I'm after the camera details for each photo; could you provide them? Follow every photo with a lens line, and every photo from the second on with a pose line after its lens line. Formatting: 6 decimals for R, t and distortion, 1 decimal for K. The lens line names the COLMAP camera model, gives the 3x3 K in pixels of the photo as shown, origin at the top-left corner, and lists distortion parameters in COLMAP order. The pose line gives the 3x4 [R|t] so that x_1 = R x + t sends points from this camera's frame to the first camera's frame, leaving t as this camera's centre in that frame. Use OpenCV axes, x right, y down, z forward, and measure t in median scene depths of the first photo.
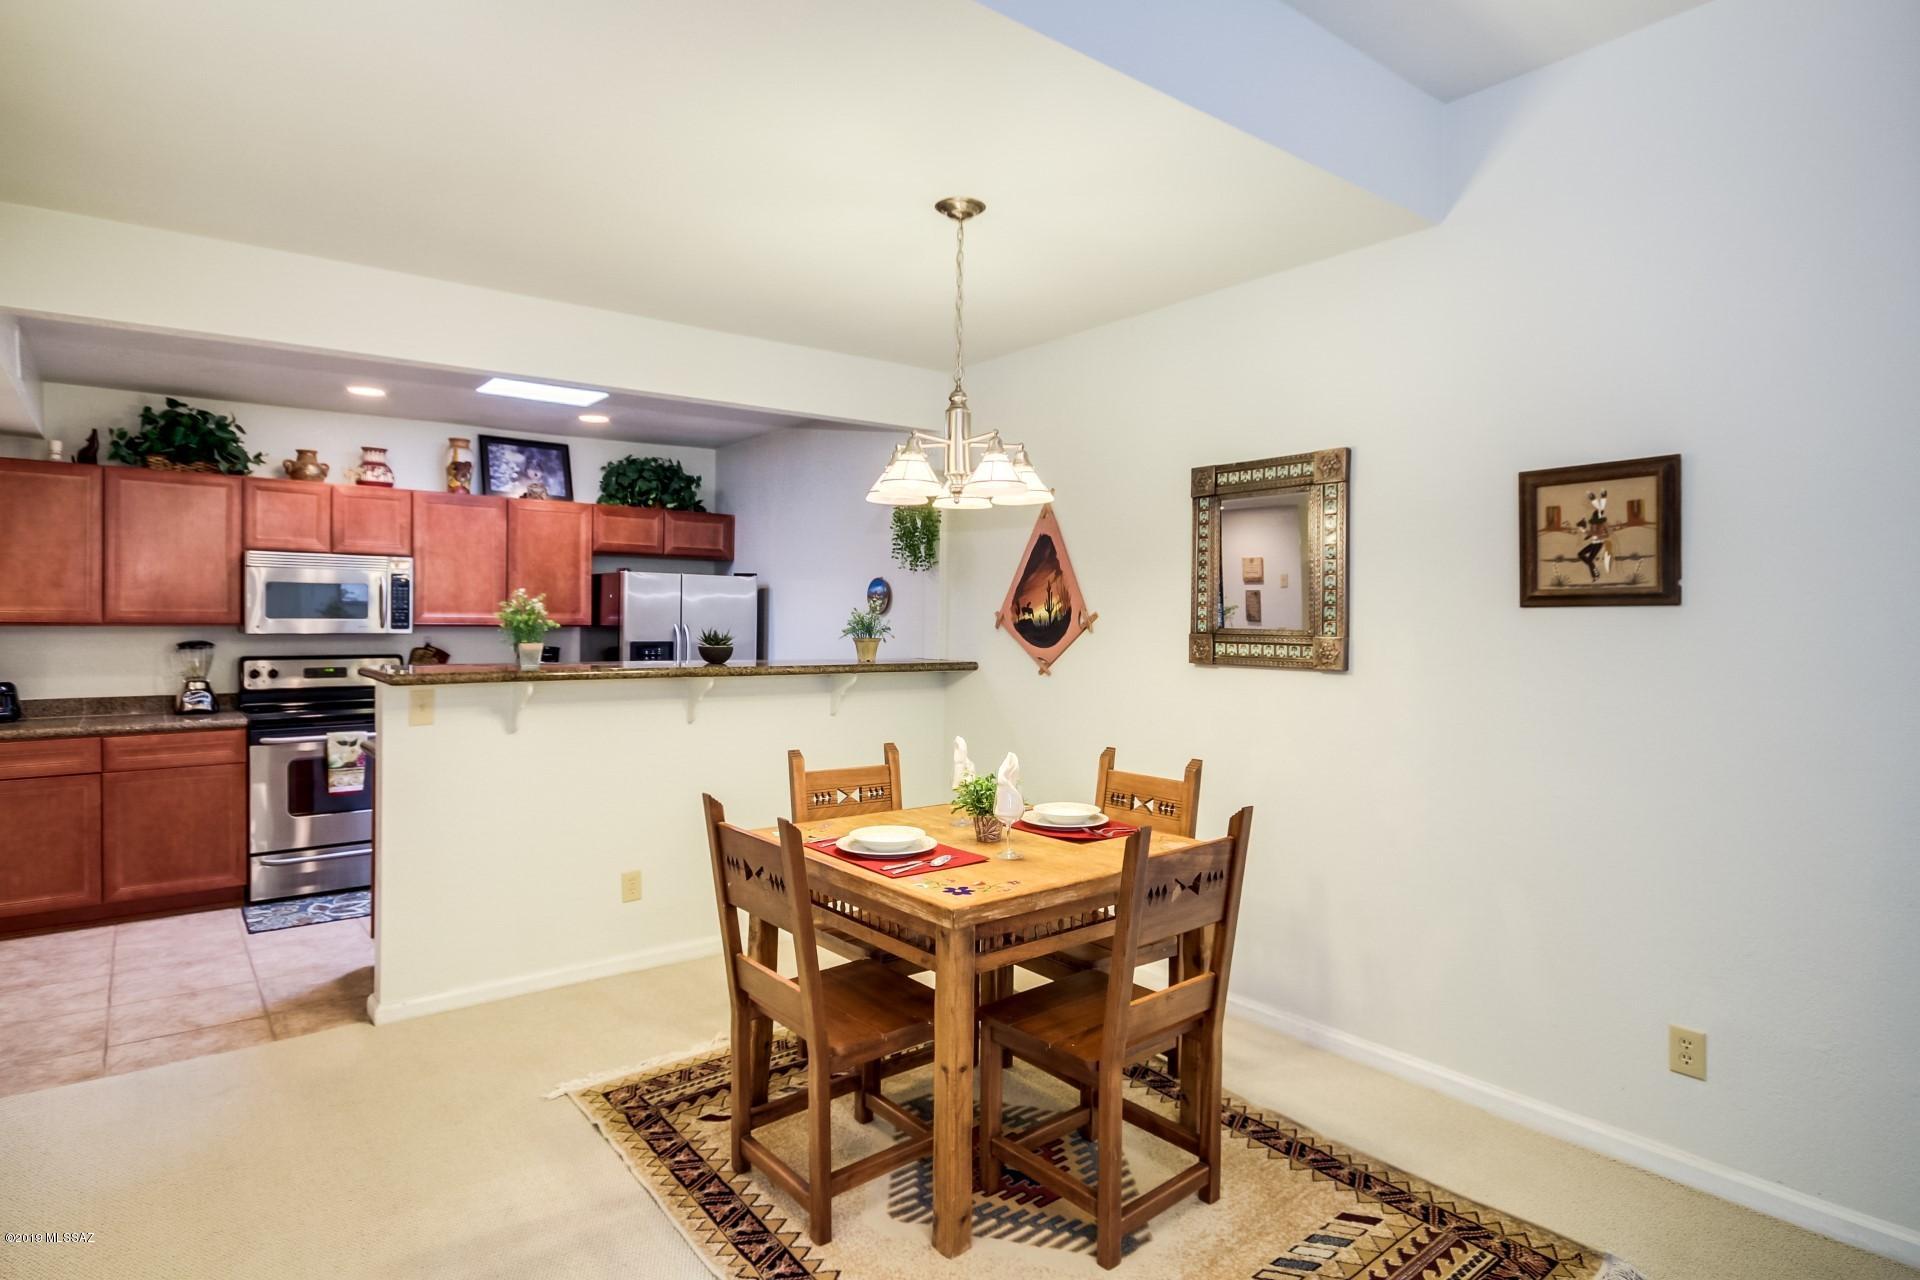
lens RADIAL K [[1000.2, 0, 948.2], [0, 1000.2, 625.2], [0, 0, 1]] dist [0.003857, -0.001432]
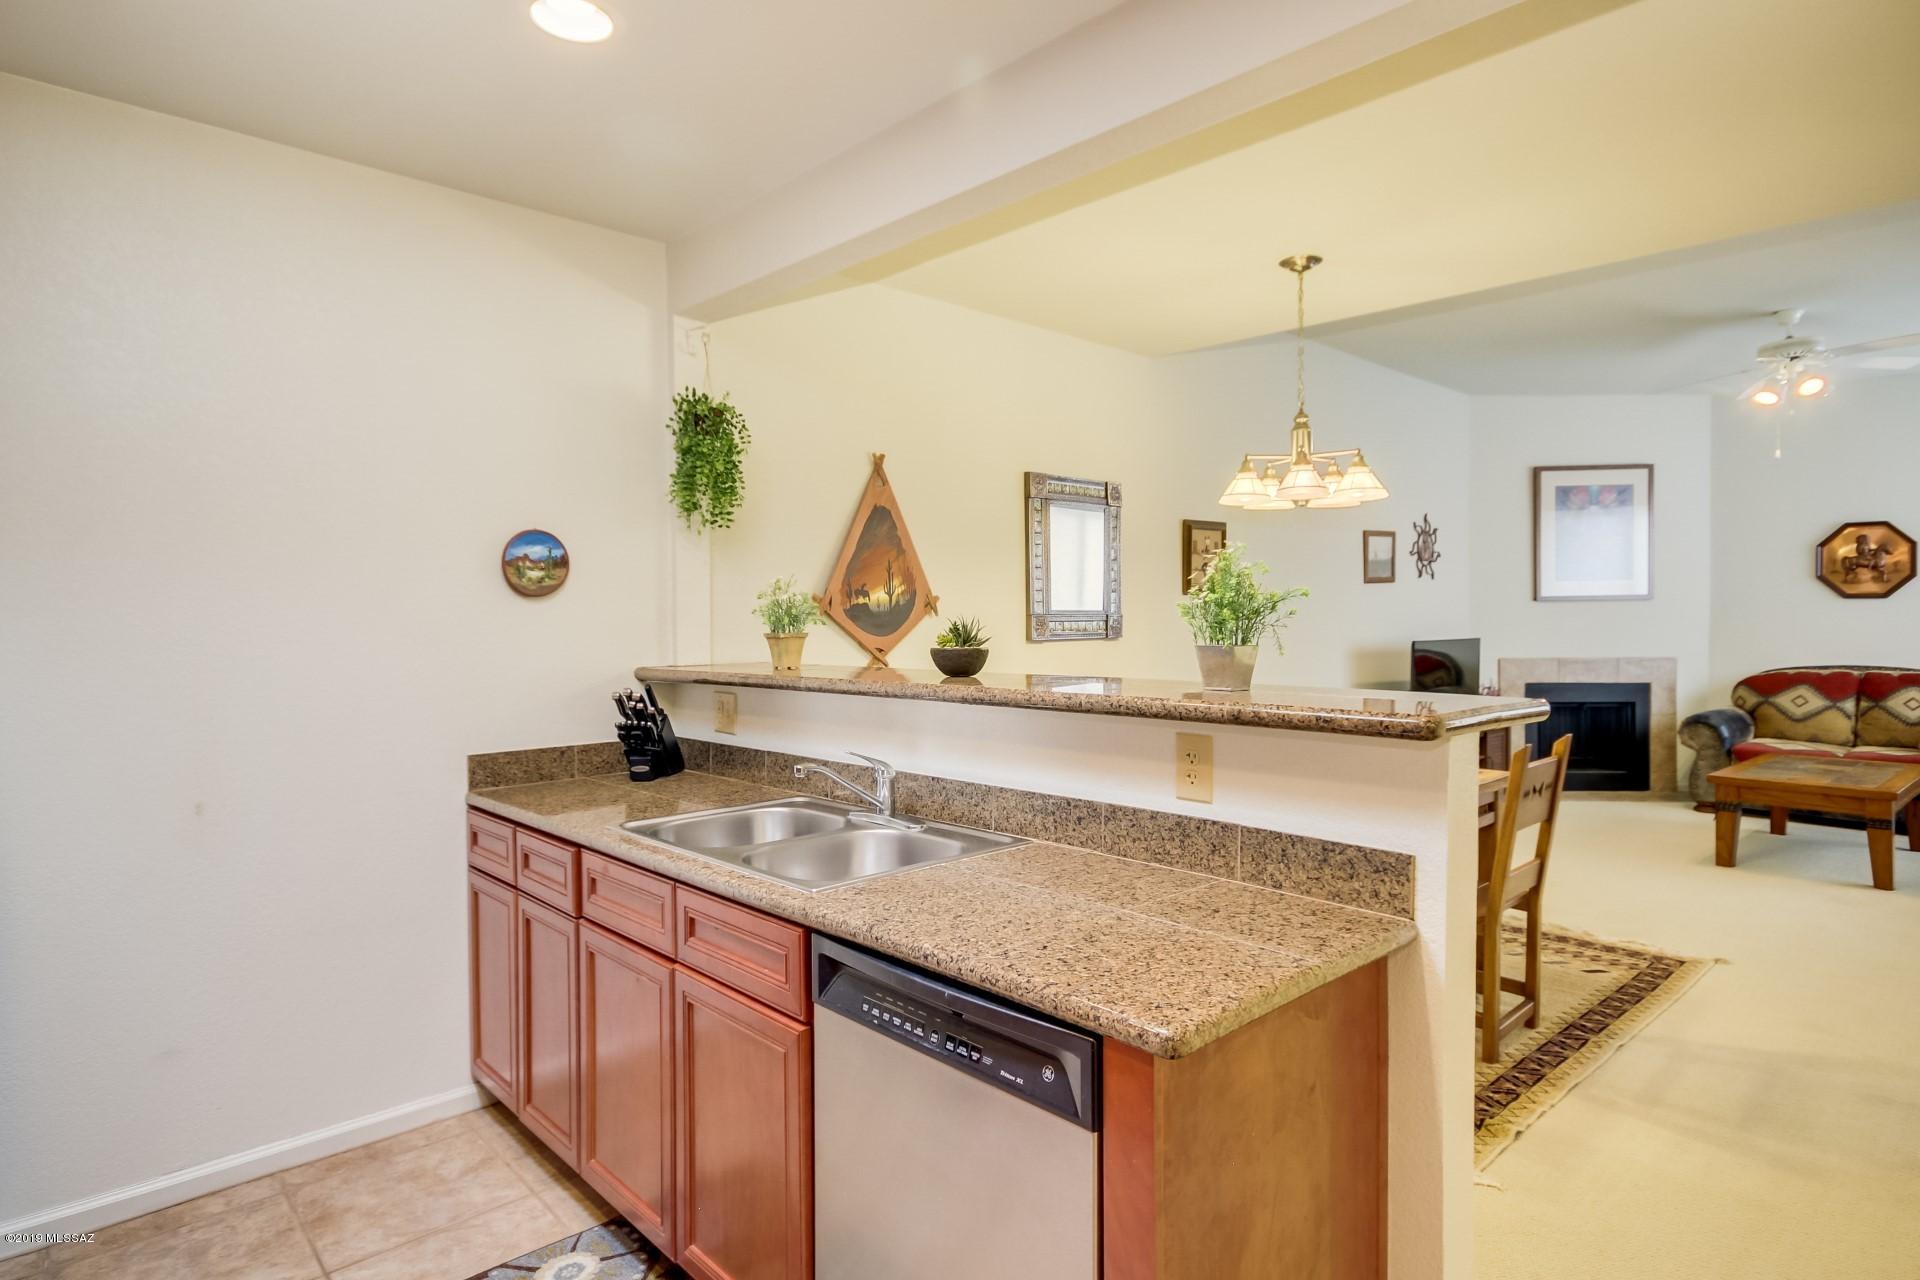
lens RADIAL K [[1034.9, 0, 948.7], [0, 1034.9, 612.8], [0, 0, 1]] dist [0.005242, -0.005614]
pose [[-0.061386, -0.006287, 0.998094, -0.724281], [0.014834, 0.999864, 0.007210, -0.003211], [-0.998004, 0.015248, -0.061284, 0.890544]]
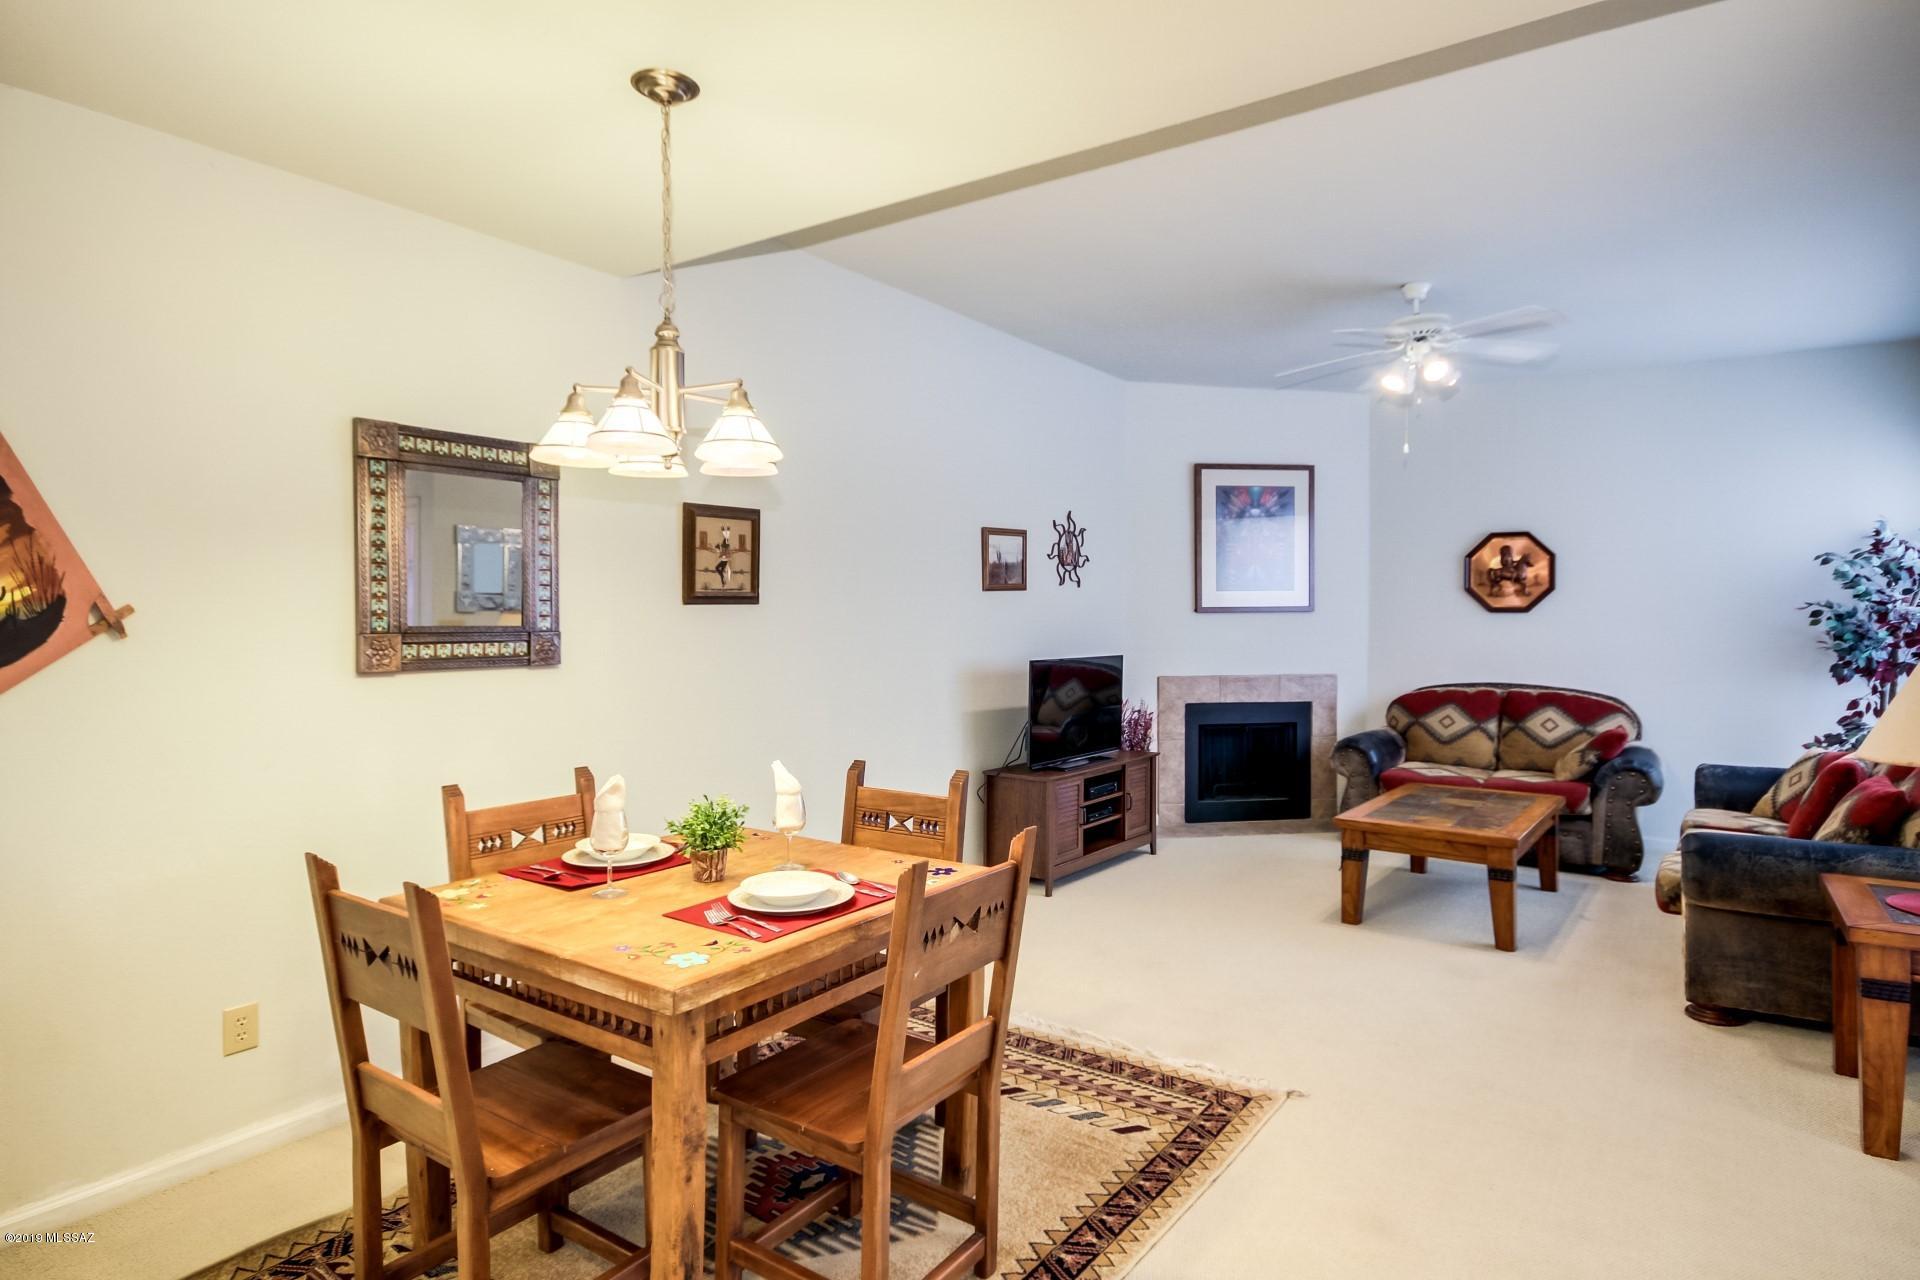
lens RADIAL K [[1034.9, 0, 965.3], [0, 1034.9, 612.9], [0, 0, 1]] dist [0.005242, -0.005614]
pose [[-0.269108, -0.004330, 0.963100, -0.487681], [0.007189, 0.999953, 0.006504, -0.007452], [-0.963083, 0.008674, -0.269065, 0.586318]]
